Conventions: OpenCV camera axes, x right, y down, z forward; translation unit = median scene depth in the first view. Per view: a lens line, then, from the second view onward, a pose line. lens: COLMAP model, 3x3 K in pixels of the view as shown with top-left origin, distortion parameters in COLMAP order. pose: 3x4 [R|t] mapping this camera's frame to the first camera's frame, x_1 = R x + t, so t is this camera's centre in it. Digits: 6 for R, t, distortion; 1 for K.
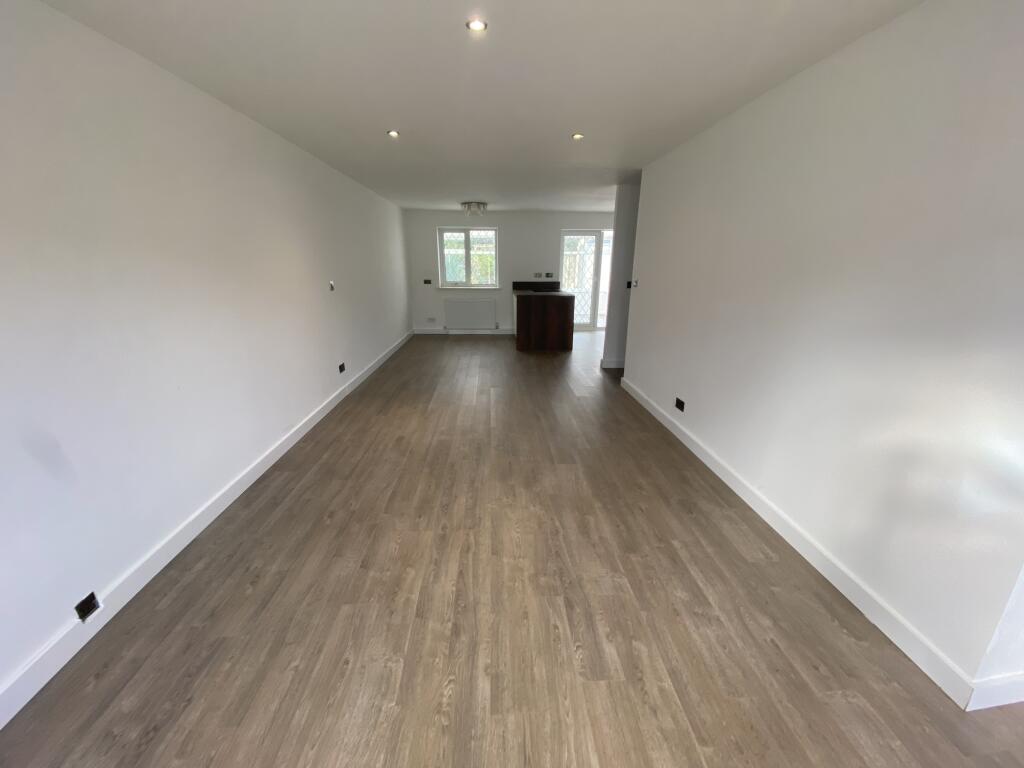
lens RADIAL K [[414.6, 0, 512.0], [0, 414.6, 384.0], [0, 0, 1]] dist [0.039087, -0.030215]
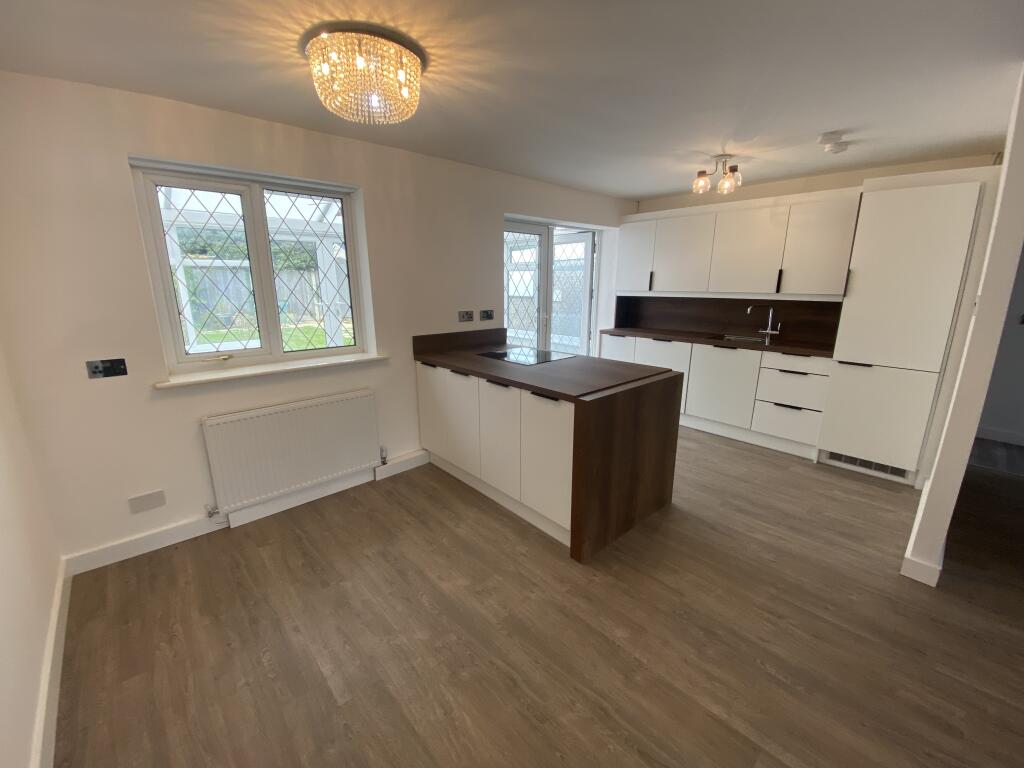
lens RADIAL K [[414.6, 0, 512.0], [0, 414.6, 384.0], [0, 0, 1]] dist [0.039087, -0.030215]
pose [[0.771594, -0.162438, 0.615026, -0.596910], [0.192767, 0.981092, 0.017281, -0.676263], [-0.606204, 0.105223, 0.788318, 2.264435]]
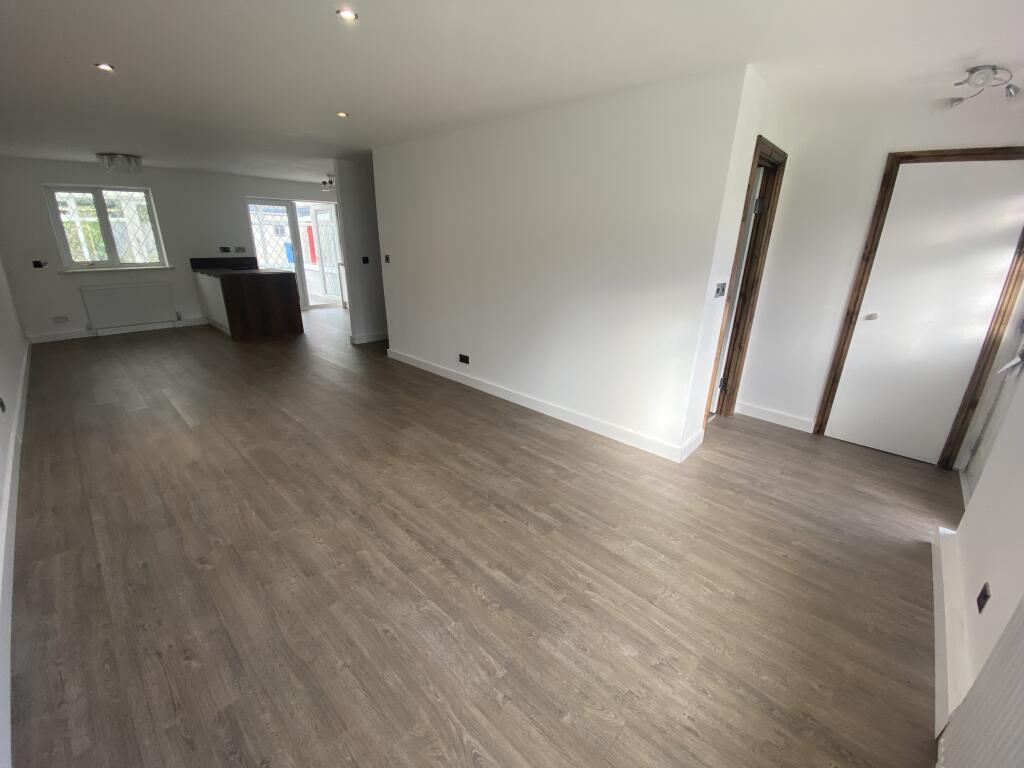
lens RADIAL K [[414.6, 0, 512.0], [0, 414.6, 384.0], [0, 0, 1]] dist [0.039087, -0.030215]
pose [[0.714109, -0.224141, 0.663181, -0.508490], [0.183980, 0.974144, 0.131131, -0.016905], [-0.675425, 0.028370, 0.736883, -0.006390]]
